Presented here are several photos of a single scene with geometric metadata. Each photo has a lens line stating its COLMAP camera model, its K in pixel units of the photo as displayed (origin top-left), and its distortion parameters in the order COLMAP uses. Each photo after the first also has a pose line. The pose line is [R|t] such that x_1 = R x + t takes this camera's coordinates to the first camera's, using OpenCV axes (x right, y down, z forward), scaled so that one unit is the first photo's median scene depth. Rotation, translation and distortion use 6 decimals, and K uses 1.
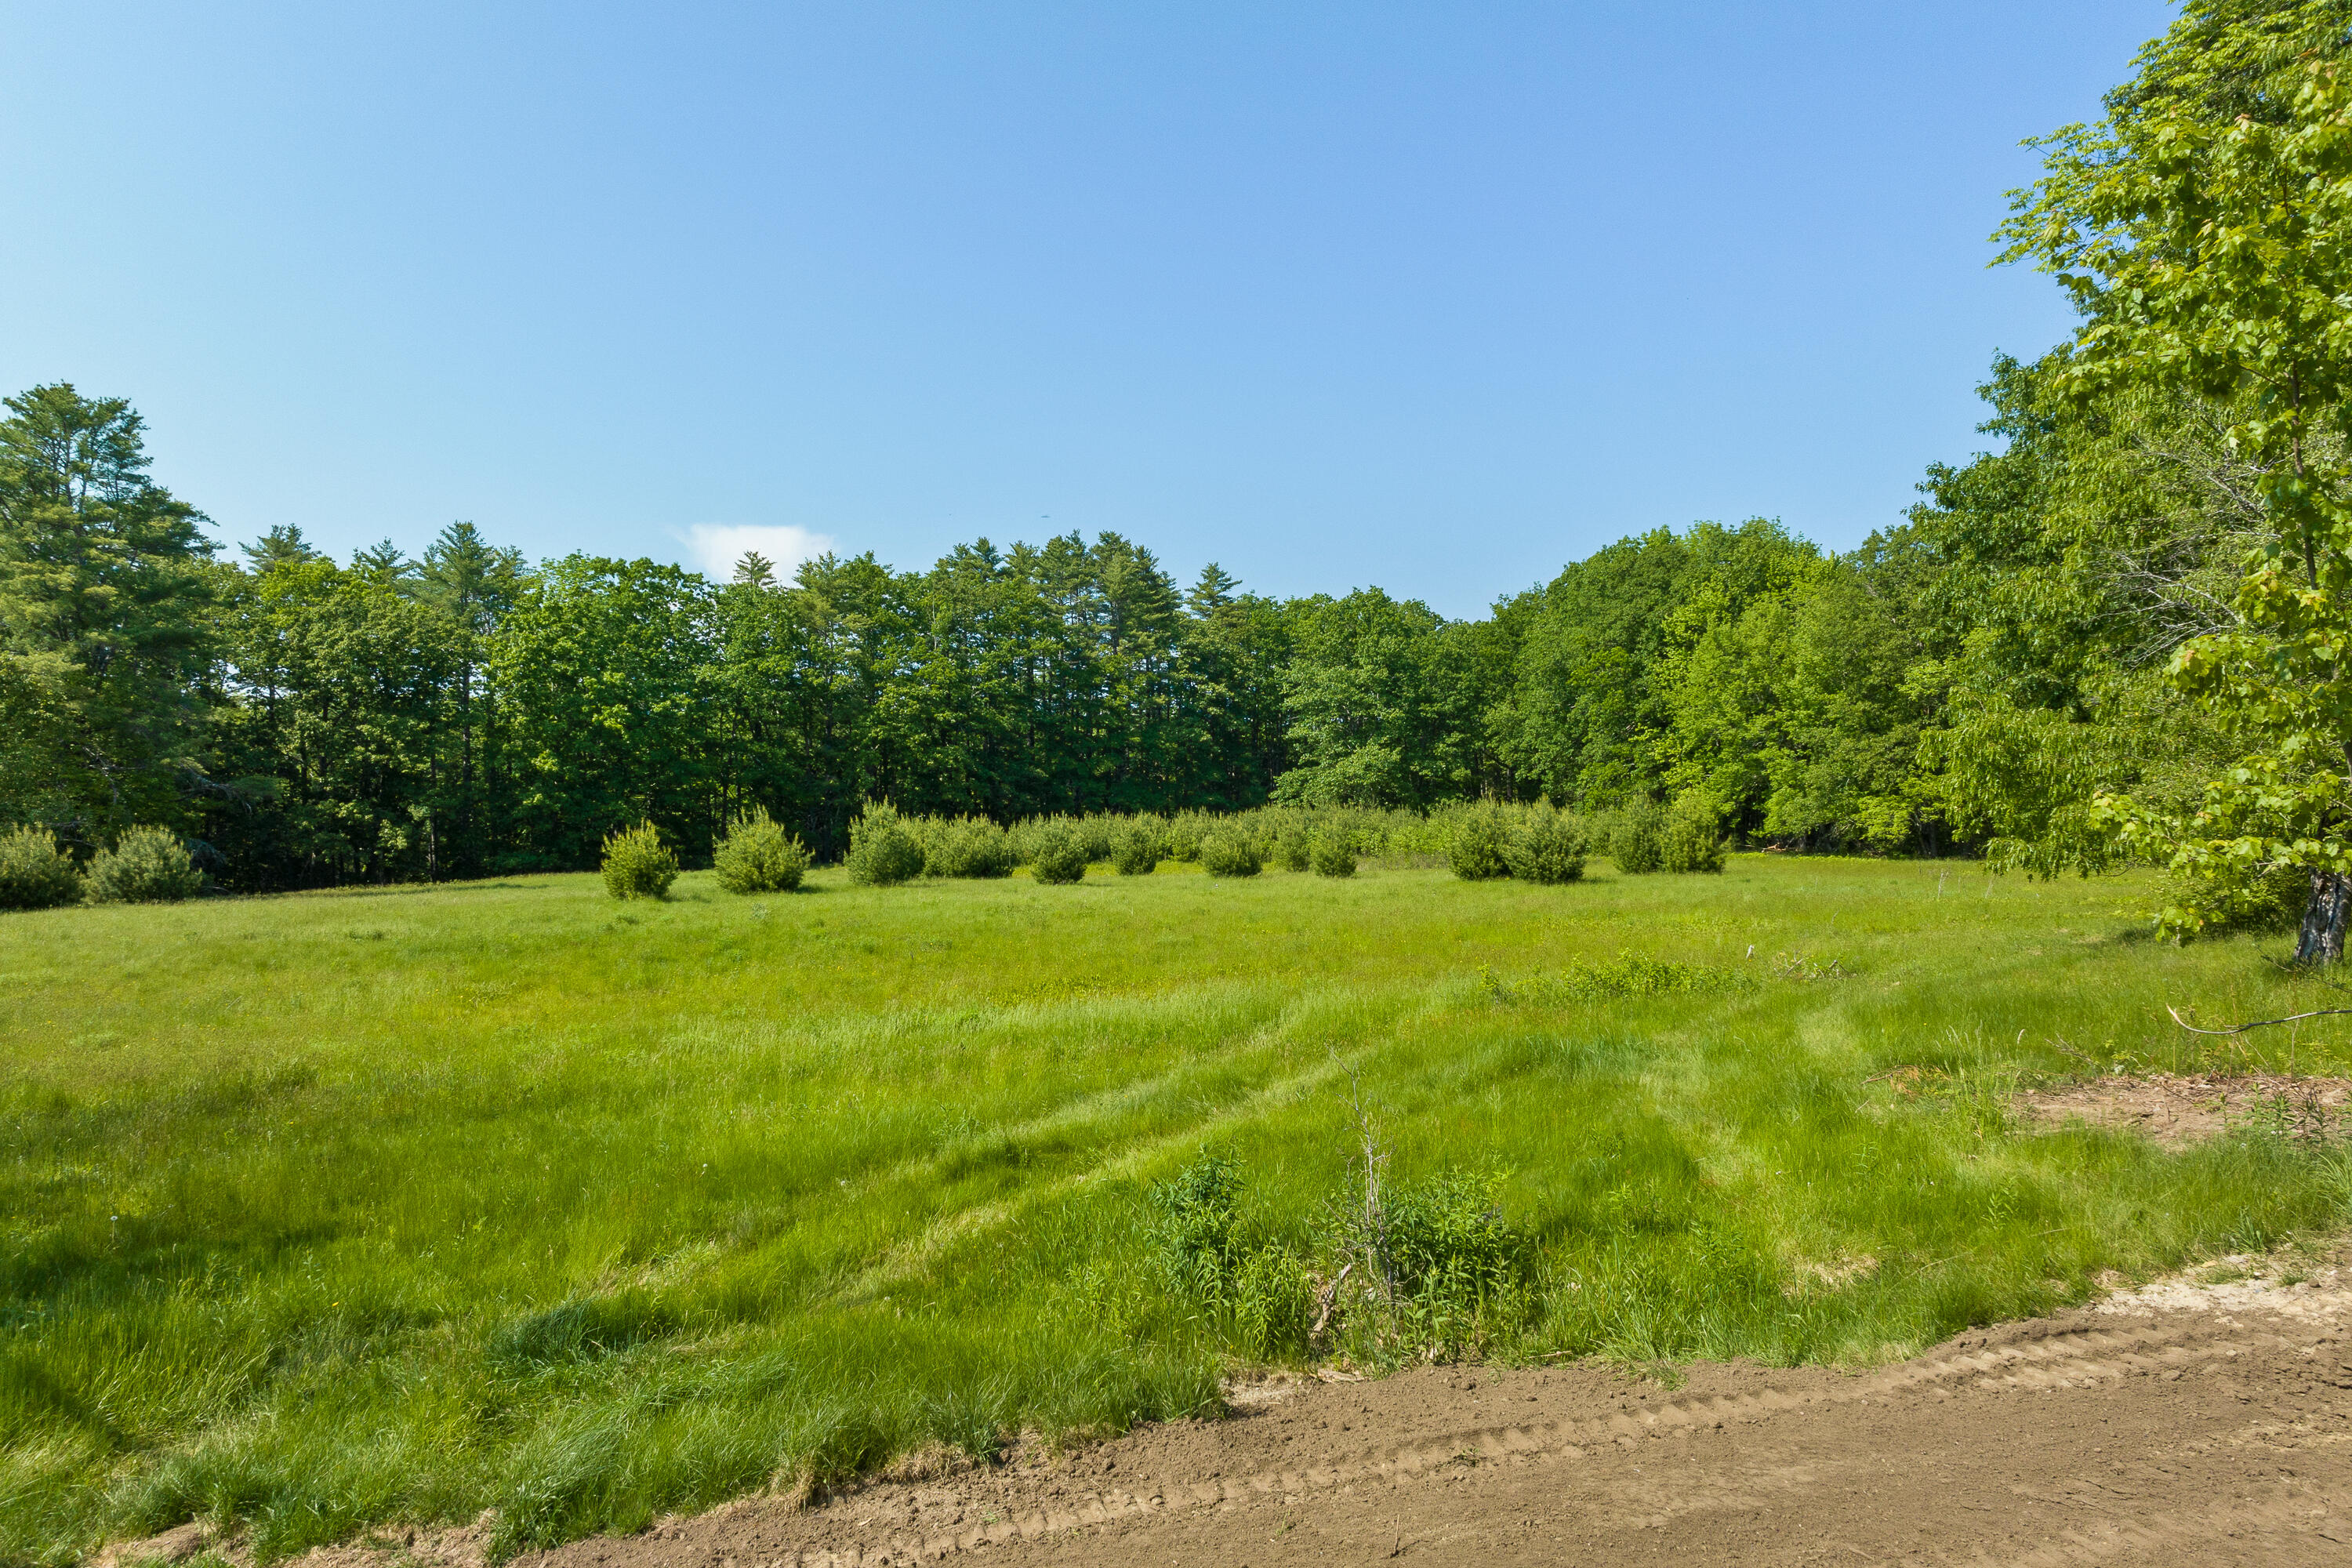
lens RADIAL K [[1644.3, 0, 1181.7], [0, 1644.3, 795.8], [0, 0, 1]] dist [0.009706, -0.018112]
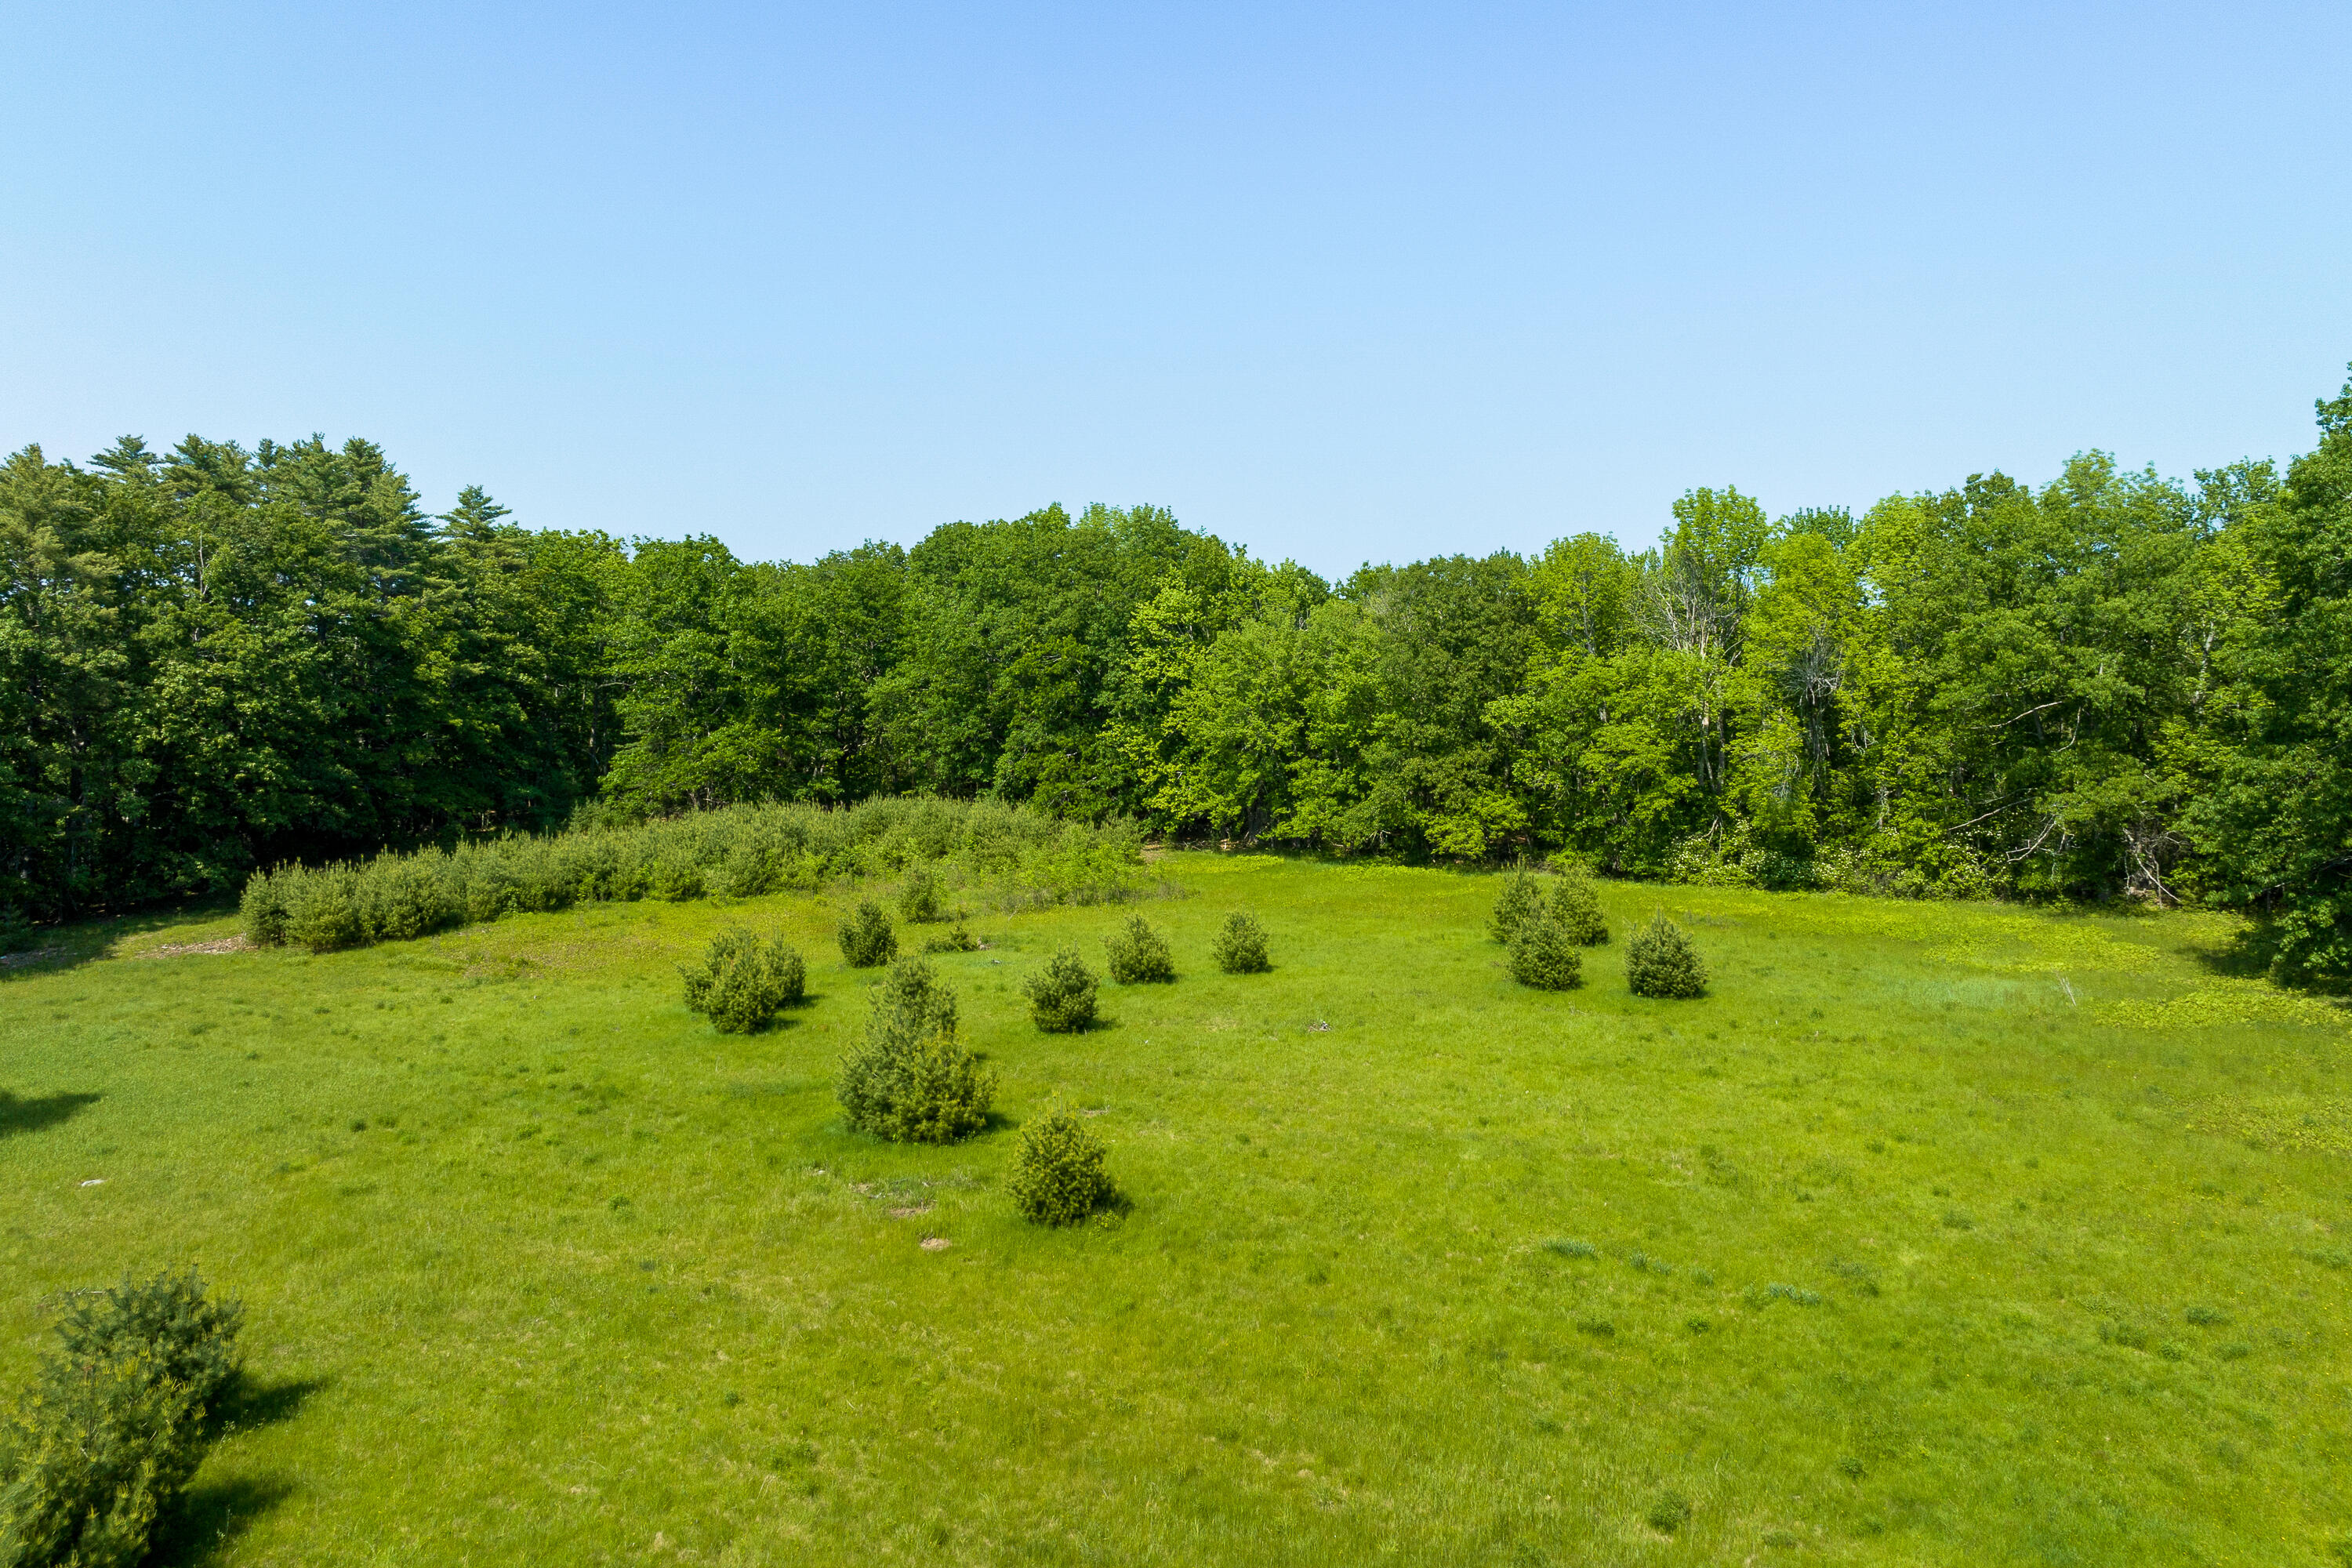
lens RADIAL K [[1644.3, 0, 1181.5], [0, 1644.3, 717.7], [0, 0, 1]] dist [0.009706, -0.018112]
pose [[0.787135, -0.010144, 0.616698, -0.252573], [-0.003470, 0.999776, 0.020875, -0.057006], [-0.616771, -0.018571, 0.786923, 0.189633]]
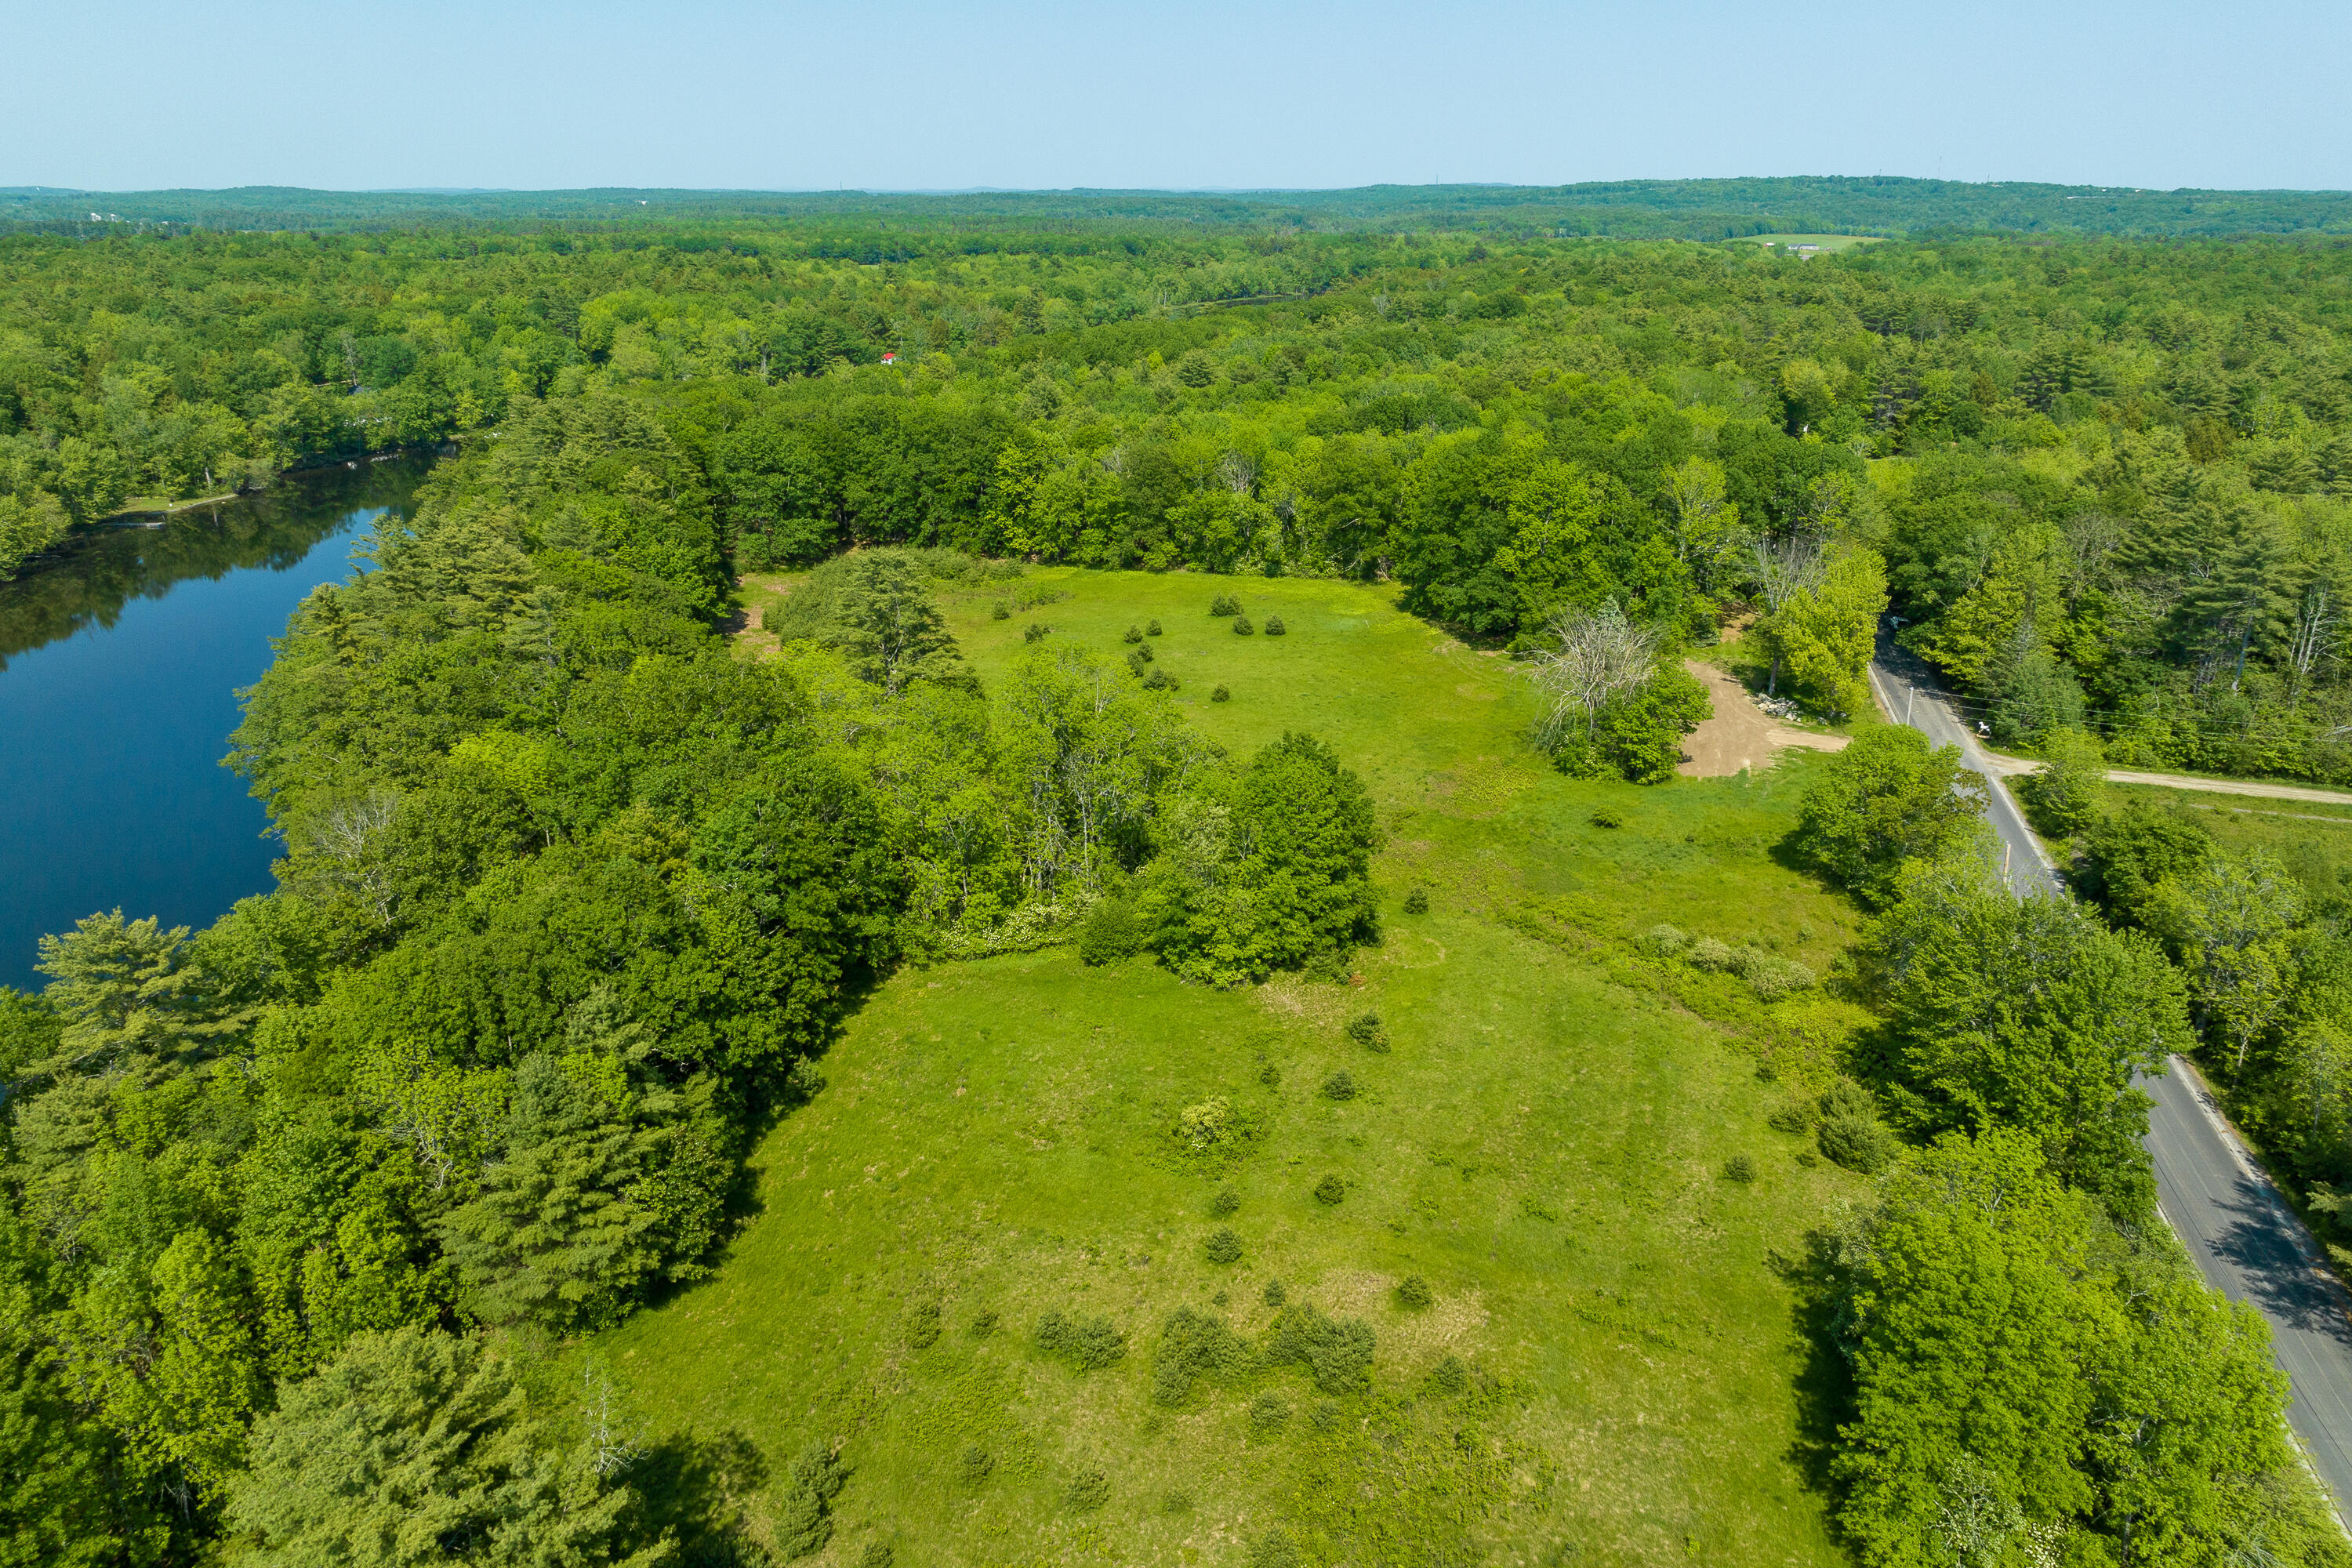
lens RADIAL K [[1644.3, 0, 1171.9], [0, 1644.3, 784.1], [0, 0, 1]] dist [0.009706, -0.018112]
pose [[0.474195, -0.304530, 0.826075, -1.384803], [-0.006472, 0.937043, 0.349153, -0.422695], [-0.880396, -0.170913, 0.442370, -0.231608]]
